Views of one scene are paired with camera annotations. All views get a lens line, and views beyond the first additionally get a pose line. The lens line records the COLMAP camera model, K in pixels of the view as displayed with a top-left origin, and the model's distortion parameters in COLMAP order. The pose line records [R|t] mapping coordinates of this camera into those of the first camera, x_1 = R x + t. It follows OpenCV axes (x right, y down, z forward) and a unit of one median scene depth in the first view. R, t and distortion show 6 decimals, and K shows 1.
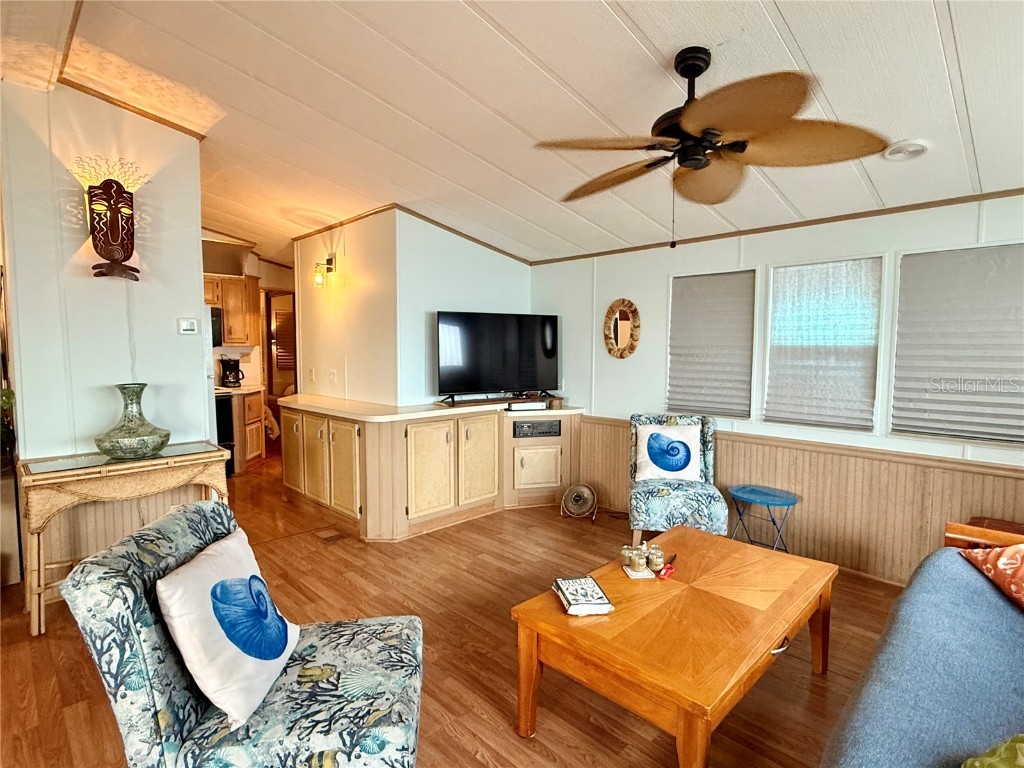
lens RADIAL K [[527.8, 0, 510.2], [0, 527.8, 381.4], [0, 0, 1]] dist [0.000055, 0.000225]
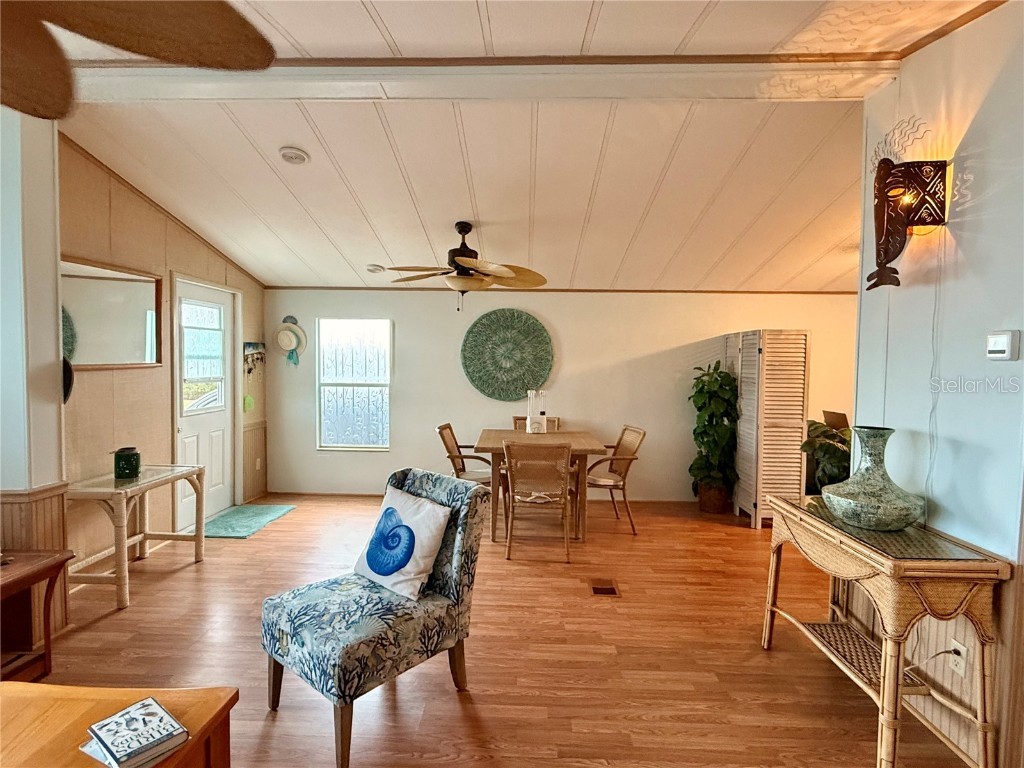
lens RADIAL K [[527.8, 0, 510.2], [0, 527.8, 381.4], [0, 0, 1]] dist [0.000055, 0.000225]
pose [[-0.722269, 0.019352, -0.691341, 0.146618], [-0.058968, 0.994245, 0.089437, -0.084802], [0.689094, 0.105364, -0.716971, 1.041379]]
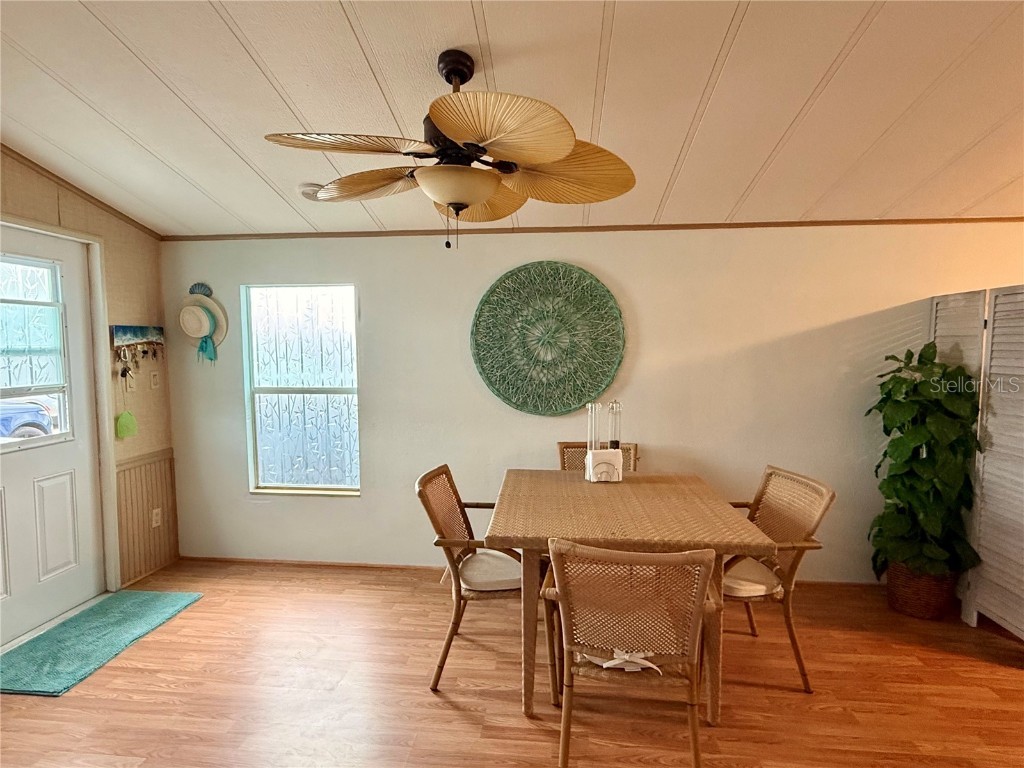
lens RADIAL K [[527.1, 0, 508.6], [0, 527.1, 383.1], [0, 0, 1]] dist [-0.001068, -0.000040]
pose [[-0.764528, 0.050018, -0.642647, -0.293574], [-0.039902, 0.991400, 0.124632, -0.057696], [0.643354, 0.120927, -0.755958, 0.554121]]
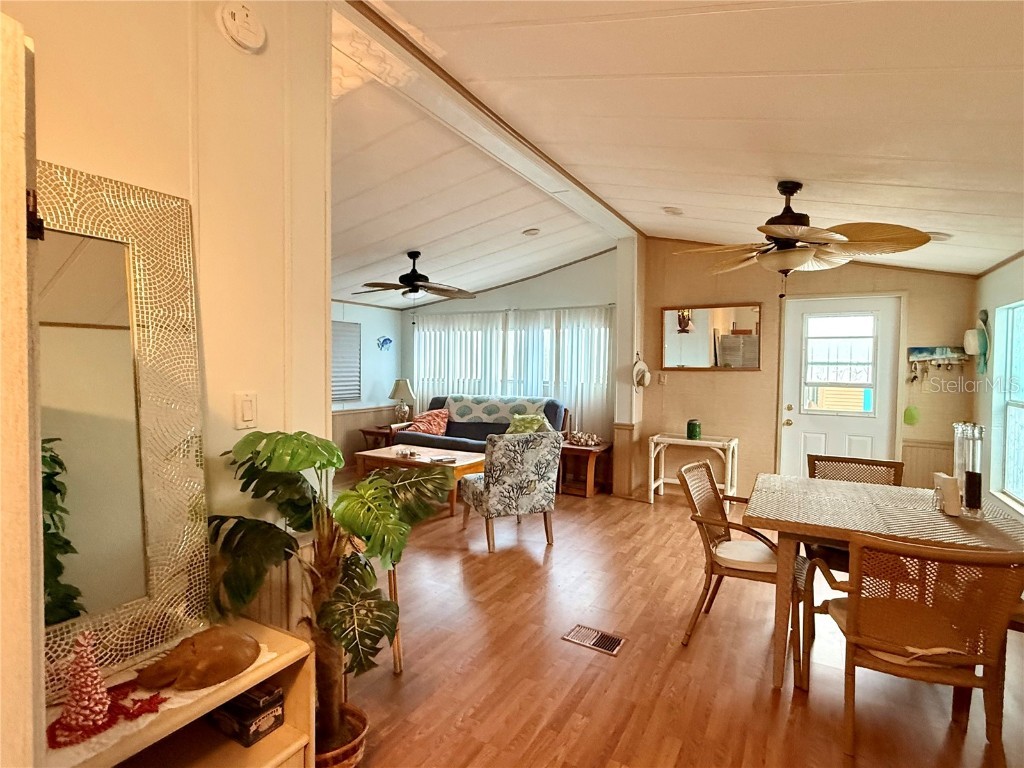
lens RADIAL K [[527.8, 0, 510.2], [0, 527.8, 381.4], [0, 0, 1]] dist [0.000055, 0.000225]
pose [[-0.276981, -0.037012, 0.960162, -1.418371], [0.053841, 0.997090, 0.053968, -0.057789], [-0.959366, 0.066644, -0.274183, 0.797994]]
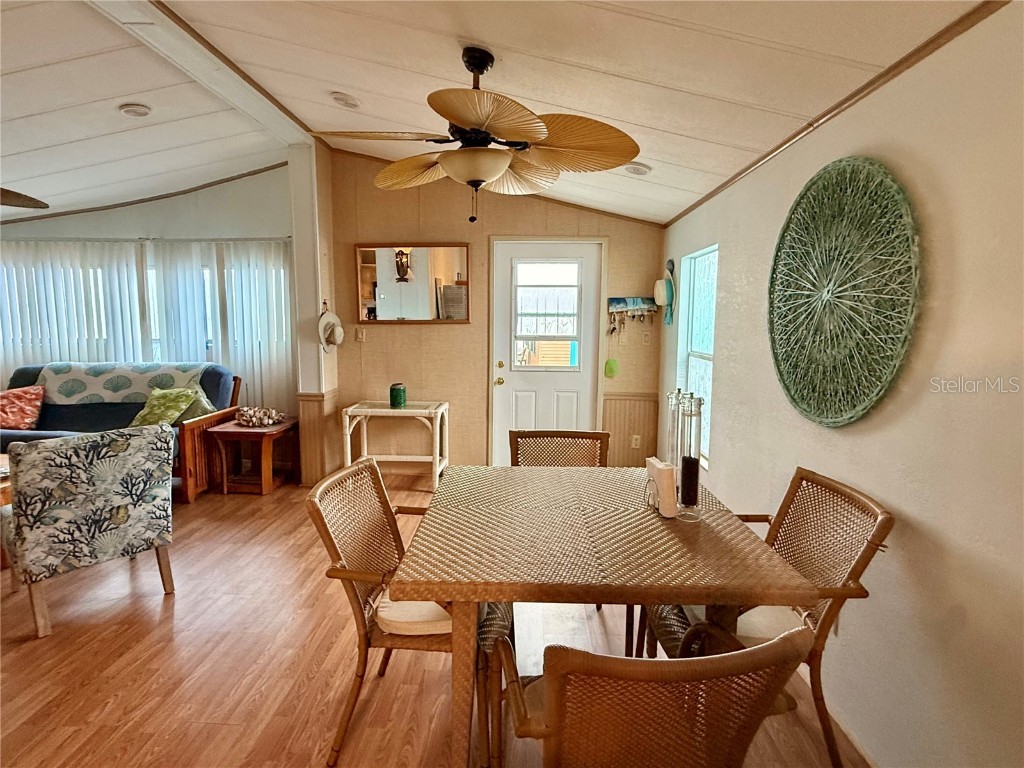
lens RADIAL K [[527.1, 0, 508.6], [0, 527.1, 383.1], [0, 0, 1]] dist [-0.001068, -0.000040]
pose [[-0.685125, -0.094422, 0.722280, -1.178106], [0.041468, 0.984899, 0.168088, -0.036798], [-0.727244, 0.145112, -0.670864, 0.509676]]
